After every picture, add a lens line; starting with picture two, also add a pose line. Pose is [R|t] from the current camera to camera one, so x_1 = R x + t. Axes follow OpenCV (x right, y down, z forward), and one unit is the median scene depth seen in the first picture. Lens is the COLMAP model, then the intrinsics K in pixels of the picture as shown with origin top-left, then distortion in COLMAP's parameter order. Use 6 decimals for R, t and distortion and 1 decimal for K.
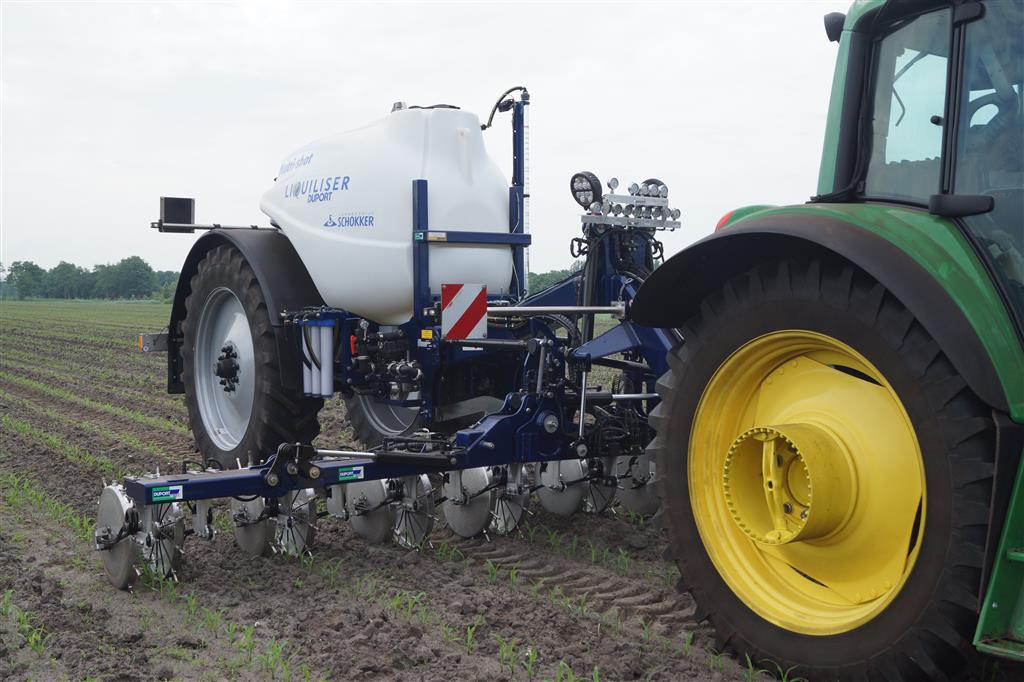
lens RADIAL K [[1139.3, 0, 519.3], [0, 1139.3, 332.7], [0, 0, 1]] dist [-0.045607, 0.000000]
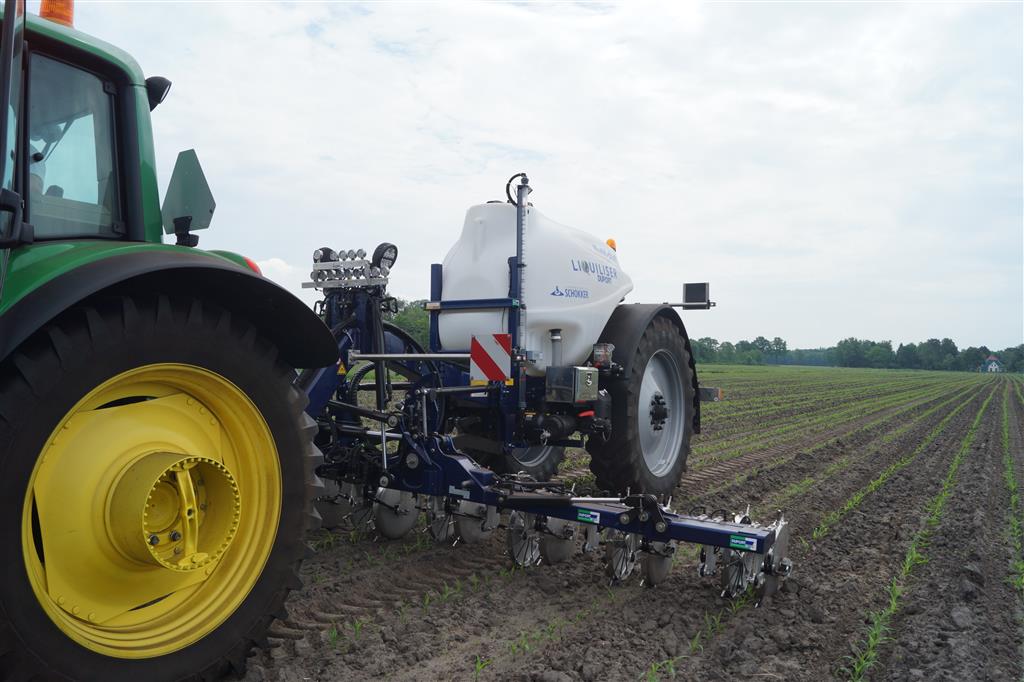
lens RADIAL K [[801.4, 0, 507.2], [0, 801.4, 342.0], [0, 0, 1]] dist [-0.090583, 0.021842]
pose [[0.373643, -0.023129, -0.927284, 0.795466], [-0.045848, 0.998007, -0.043367, -0.007413], [0.926439, 0.058718, 0.371837, 0.730498]]
